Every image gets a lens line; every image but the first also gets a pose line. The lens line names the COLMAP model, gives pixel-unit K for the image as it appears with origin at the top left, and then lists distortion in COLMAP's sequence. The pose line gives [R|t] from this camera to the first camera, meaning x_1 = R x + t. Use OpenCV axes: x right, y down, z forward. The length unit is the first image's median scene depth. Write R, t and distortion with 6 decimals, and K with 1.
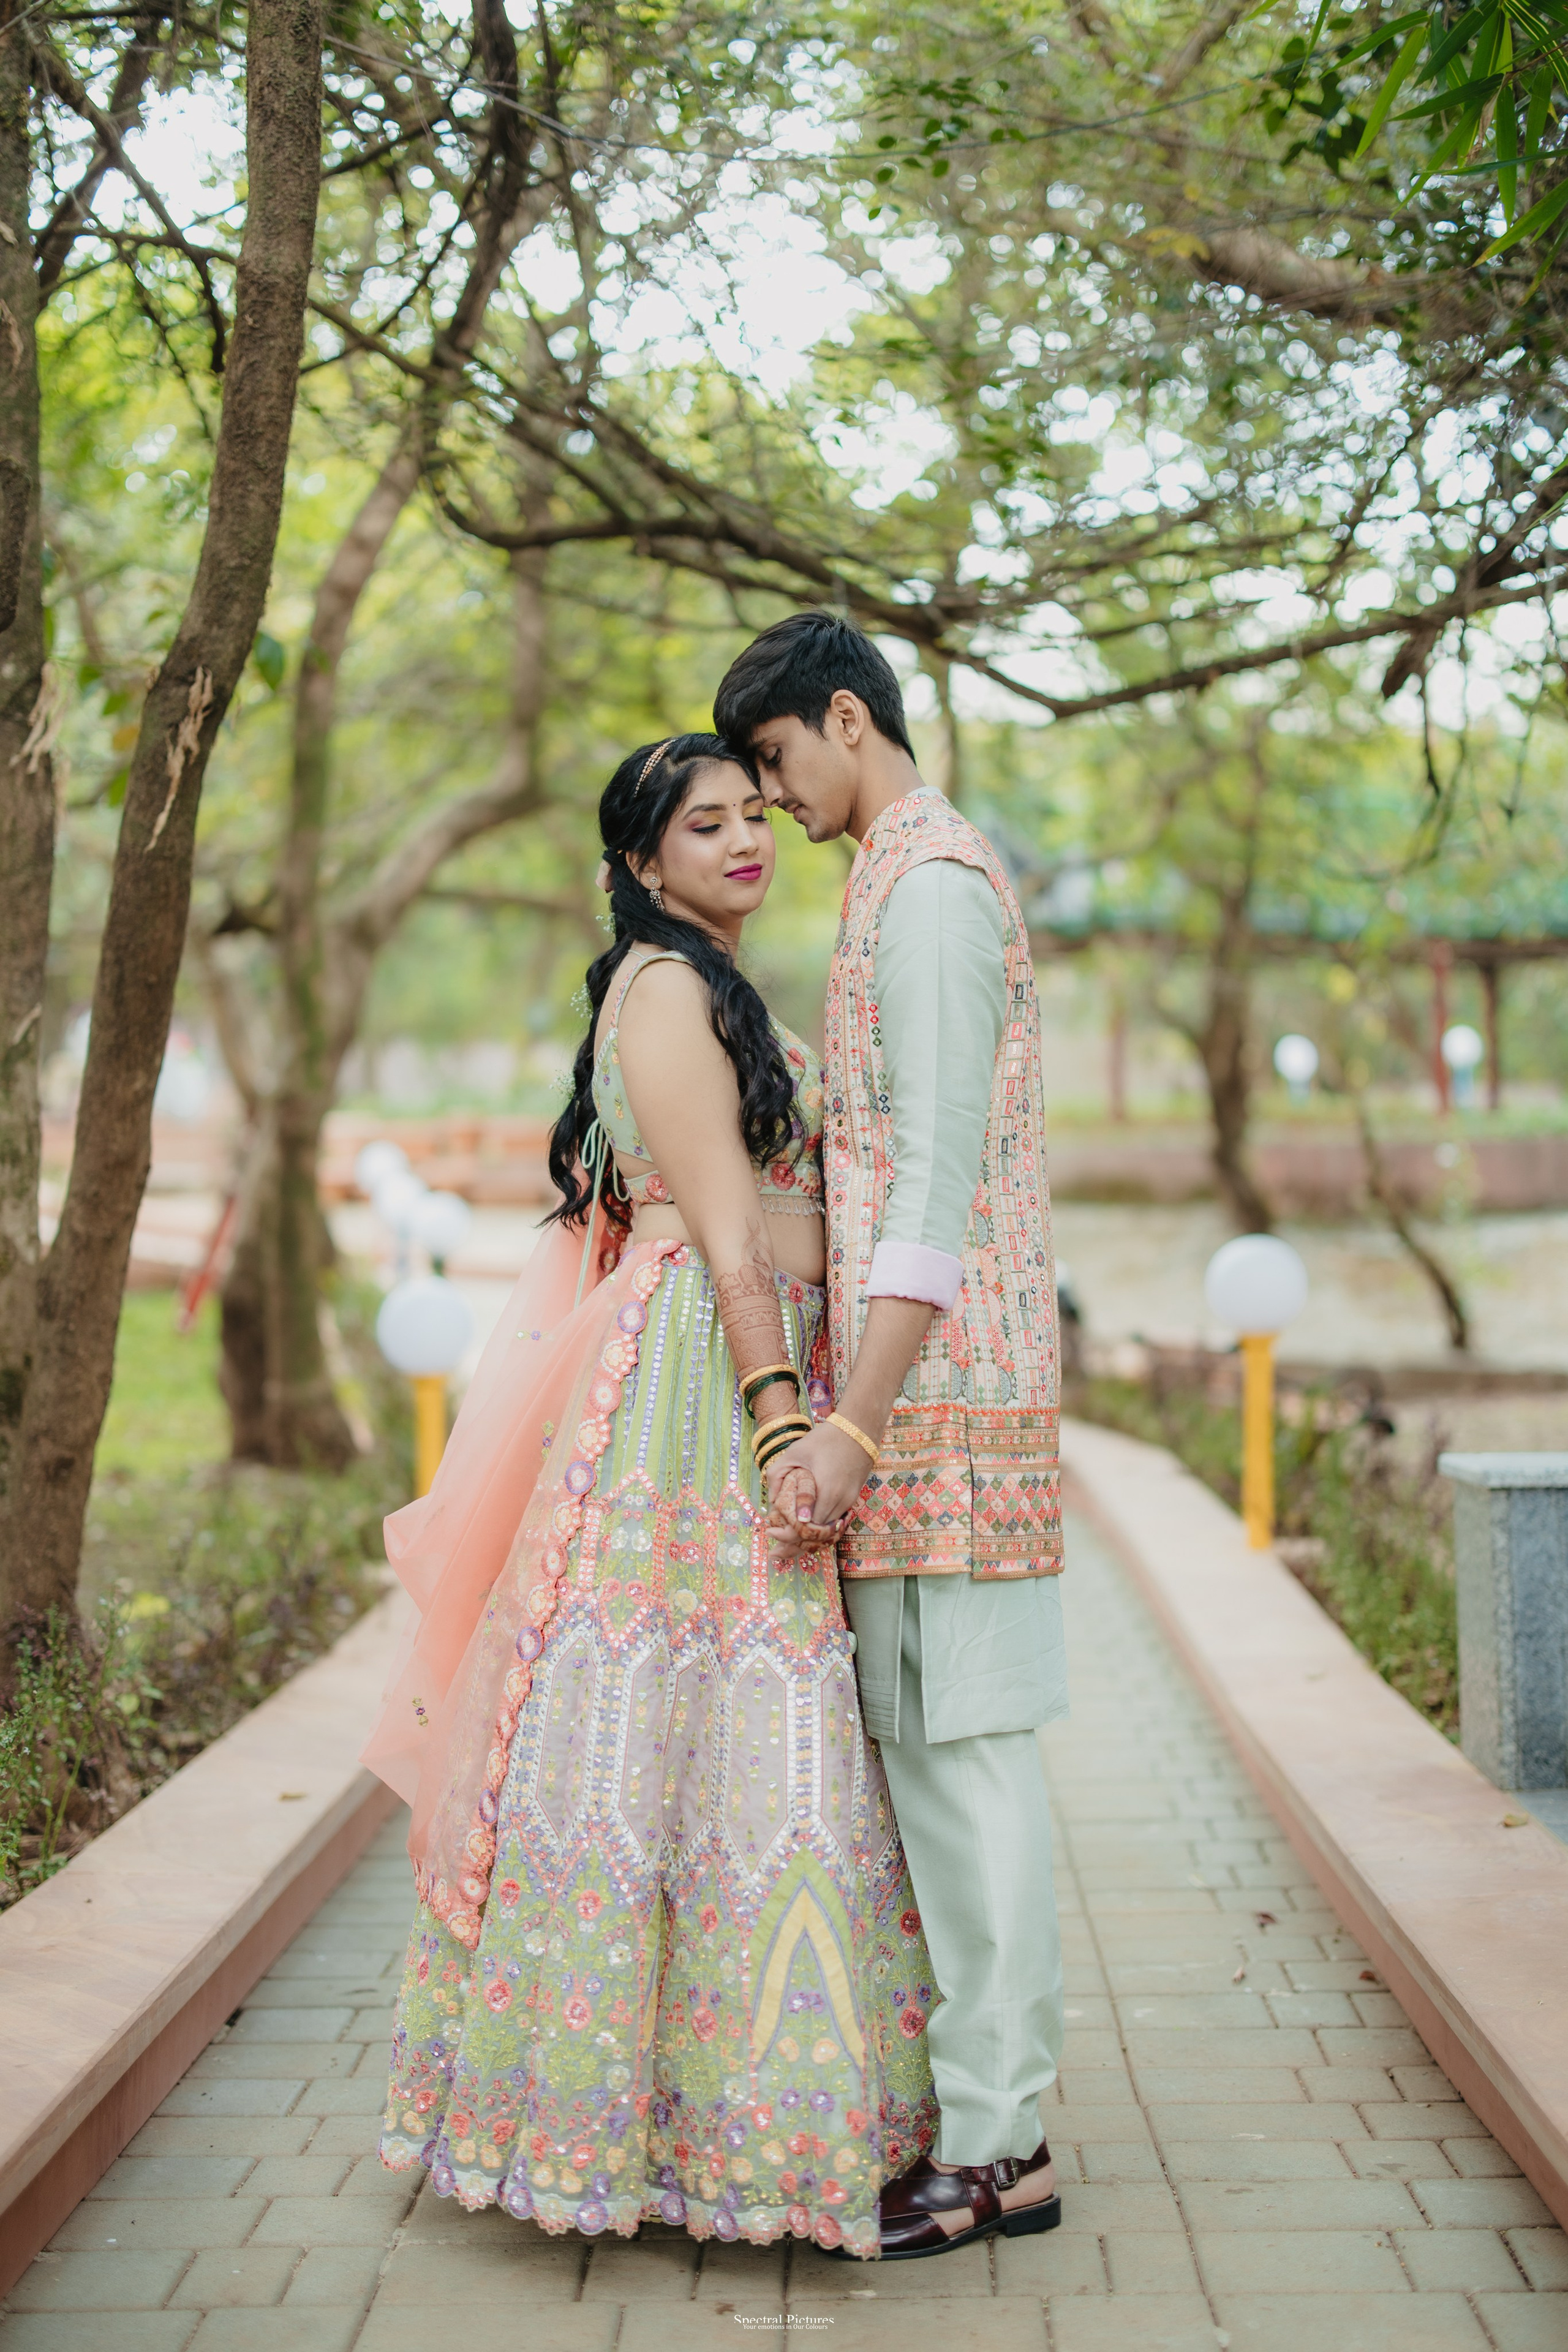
lens RADIAL K [[3372.8, 0, 784.0], [0, 3372.8, 1176.0], [0, 0, 1]] dist [-0.013479, 0.053708]
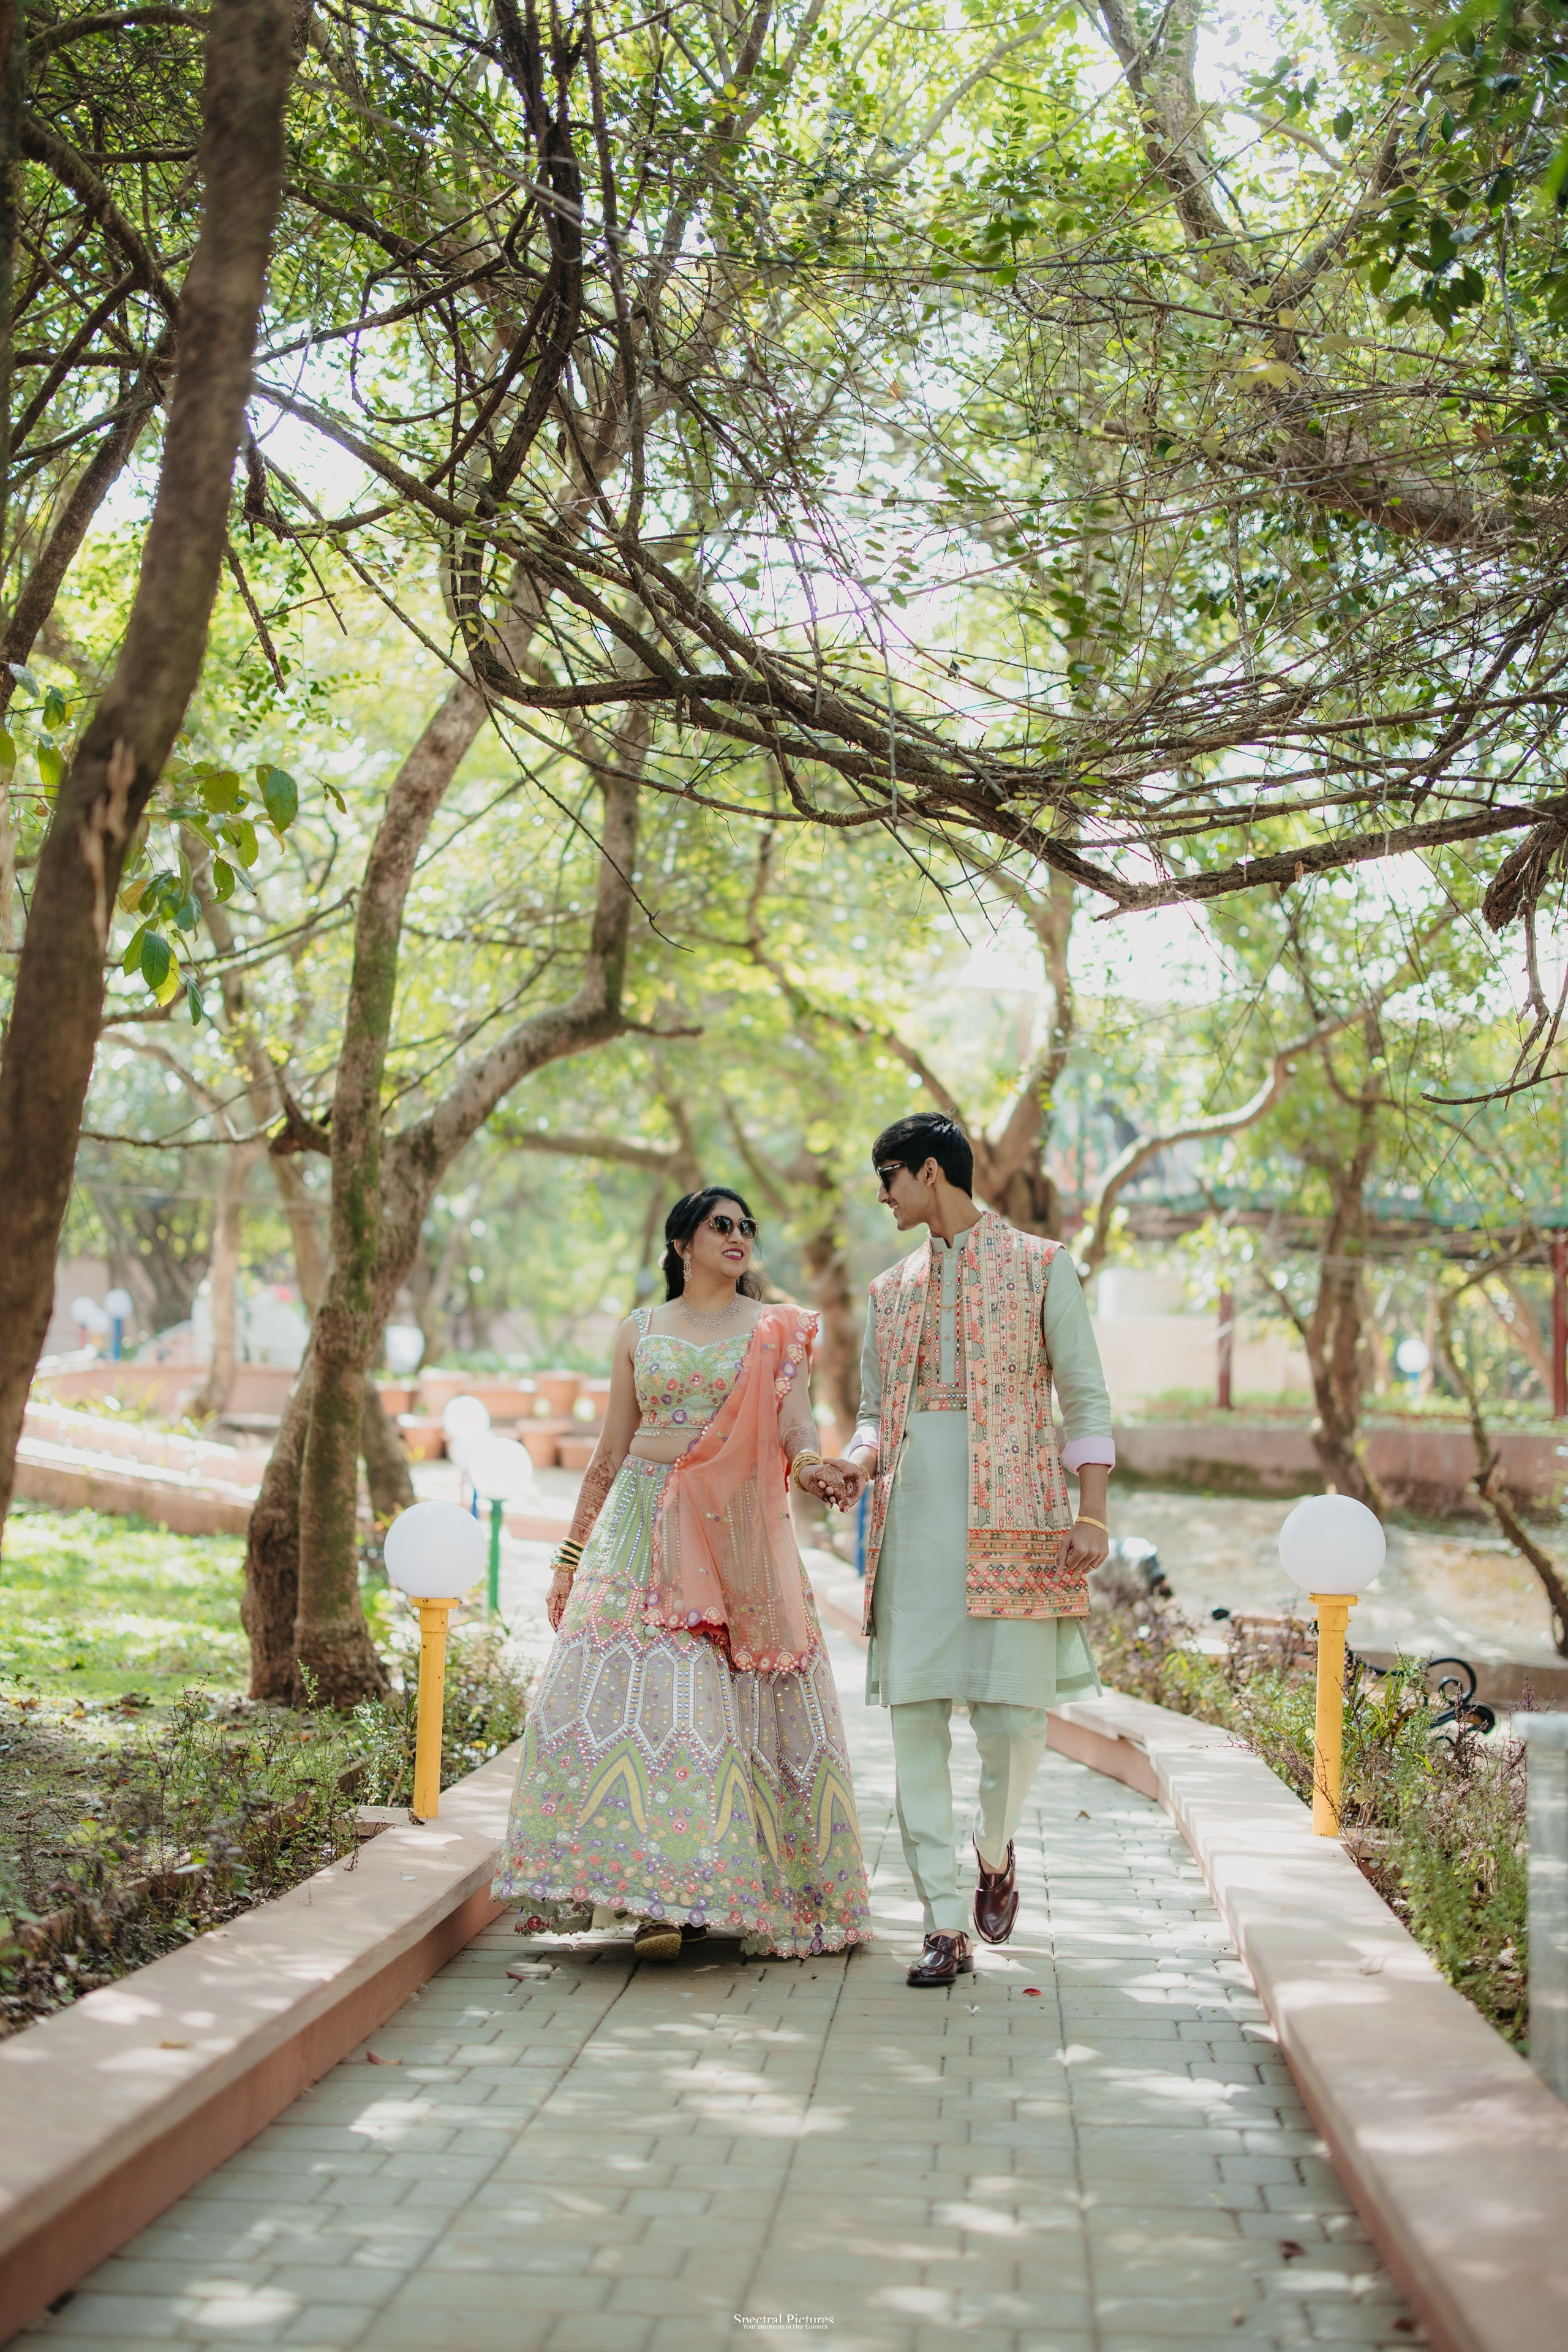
lens RADIAL K [[3372.8, 0, 784.0], [0, 3372.8, 1176.0], [0, 0, 1]] dist [-0.013479, 0.053708]
pose [[0.998446, 0.041419, -0.037295, 0.021094], [-0.044436, 0.995468, -0.084074, 0.016375], [0.033643, 0.085600, 0.995761, 0.073141]]
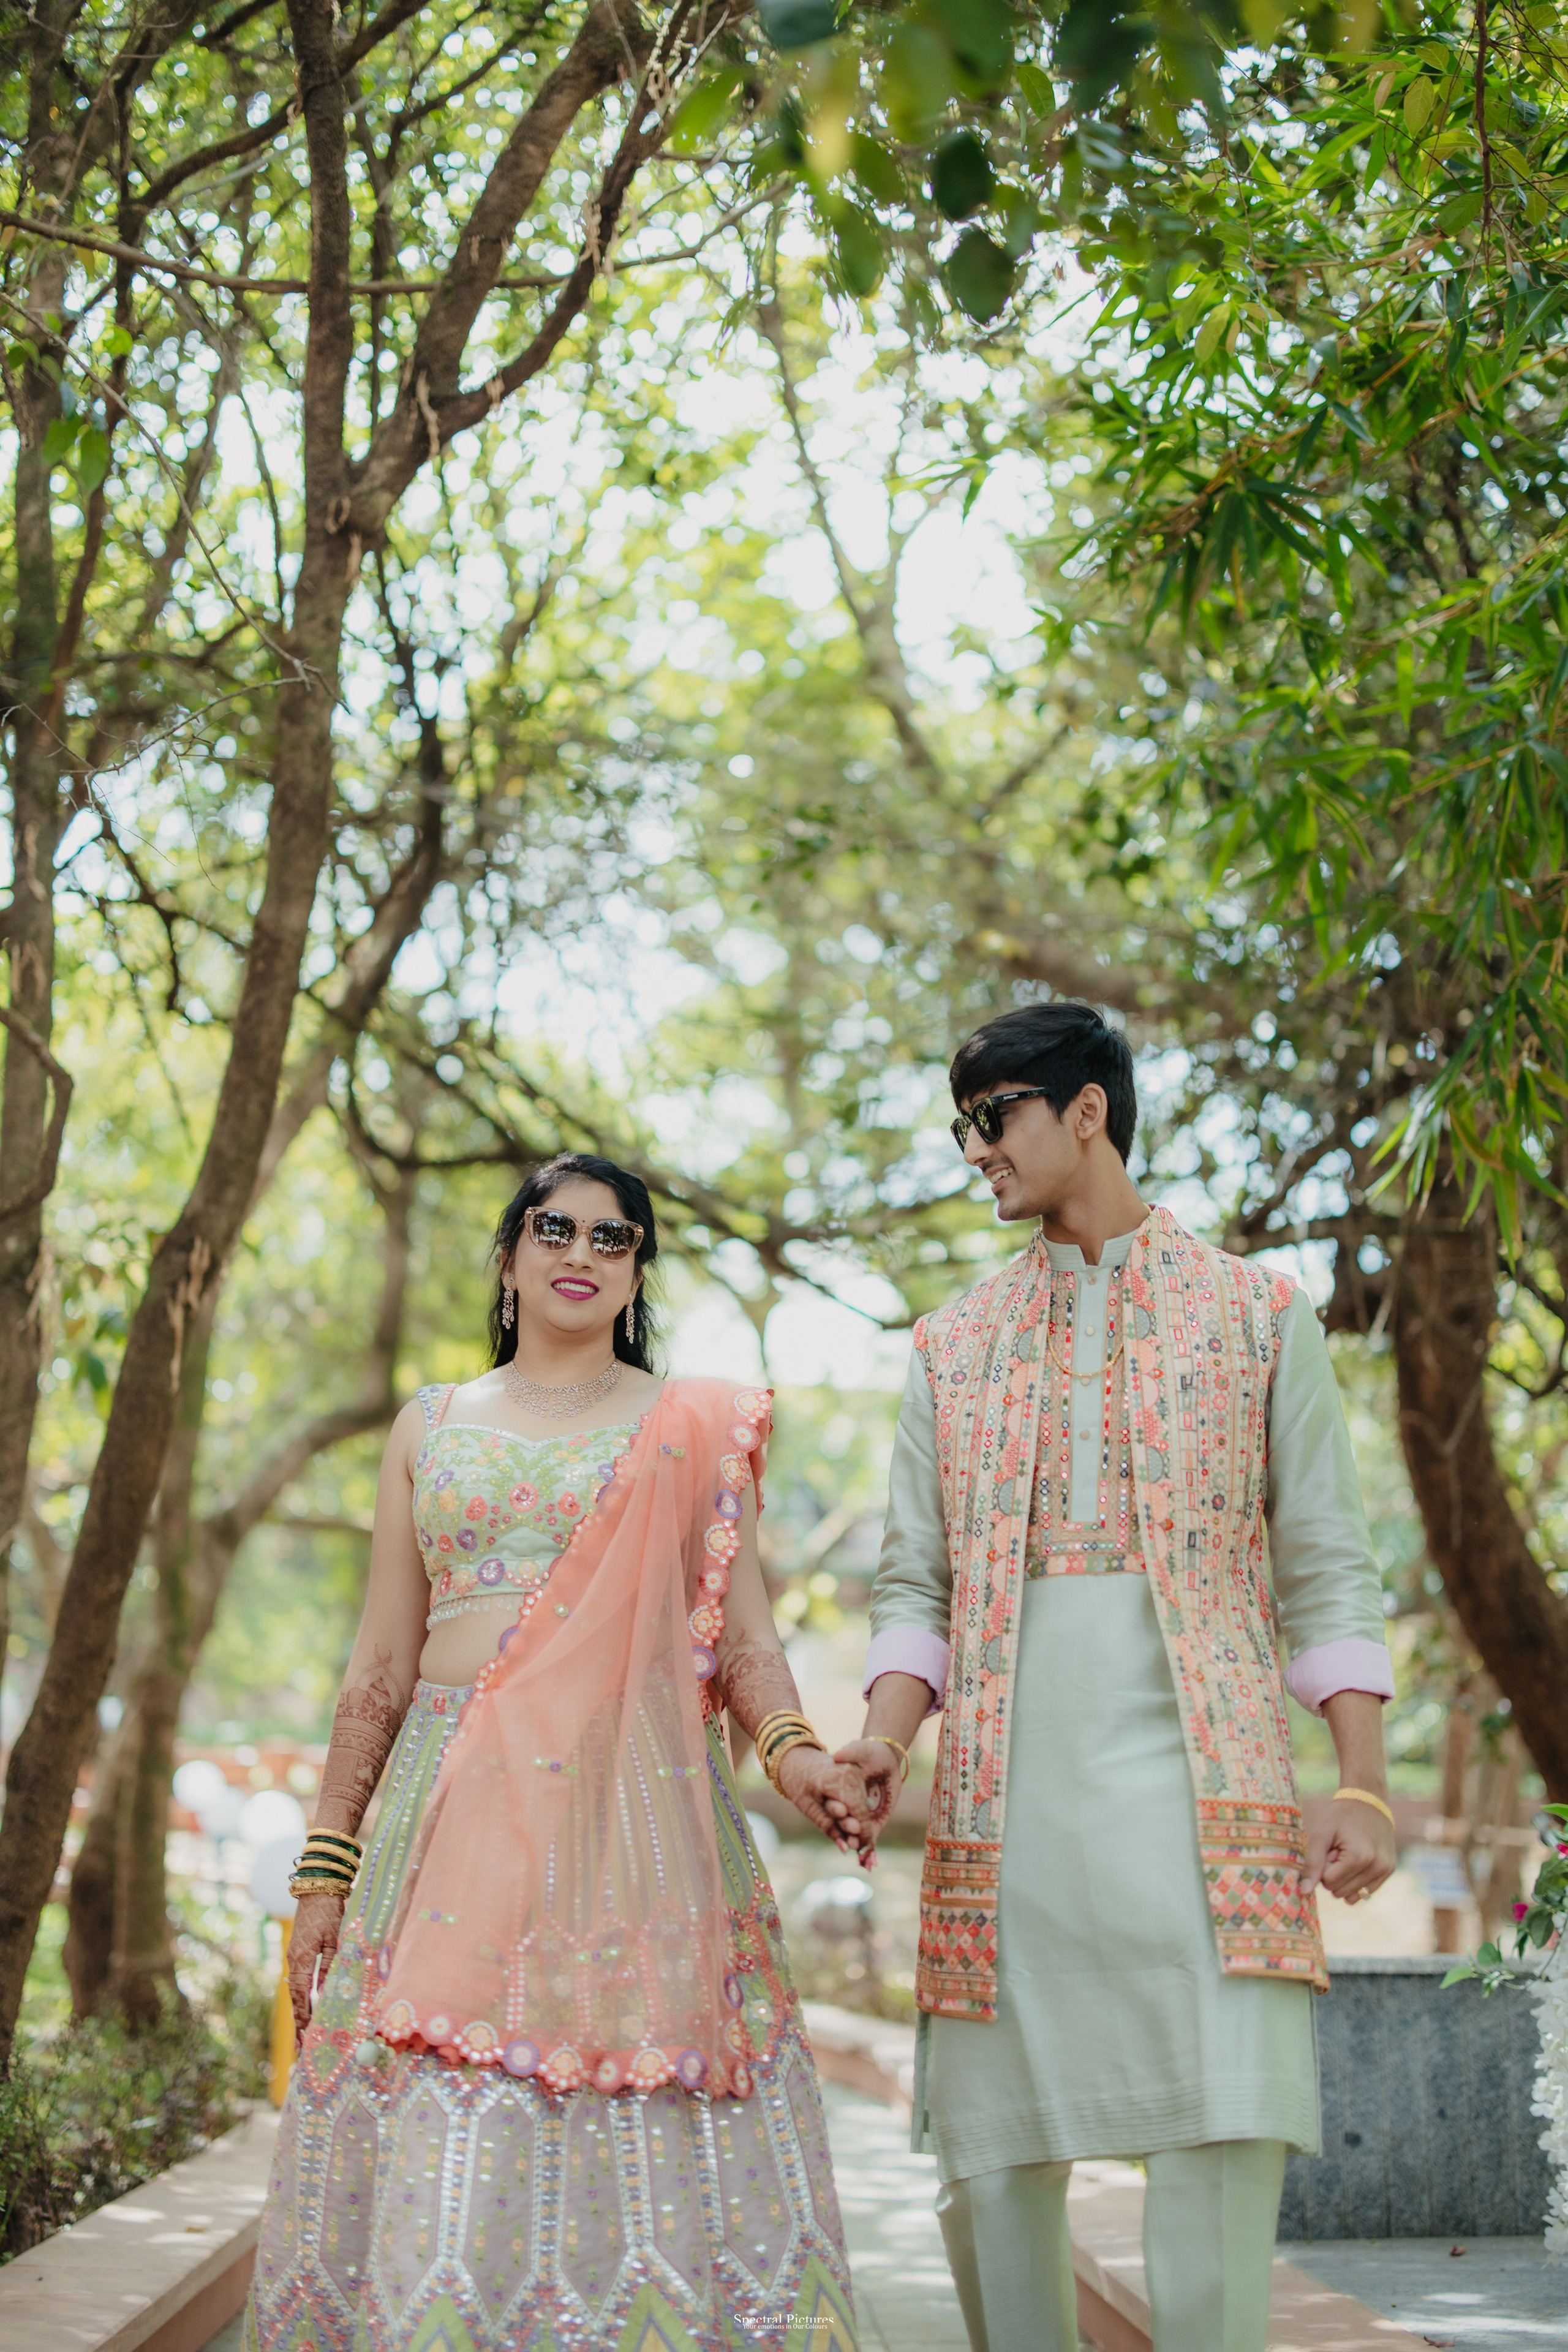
lens RADIAL K [[3334.3, 0, 788.5], [0, 3334.3, 1177.1], [0, 0, 1]] dist [0.097394, -0.010394]
pose [[0.997421, 0.044730, 0.056125, -0.016055], [-0.032859, 0.979859, -0.196967, 0.033133], [-0.063805, 0.194615, 0.978802, -0.115872]]
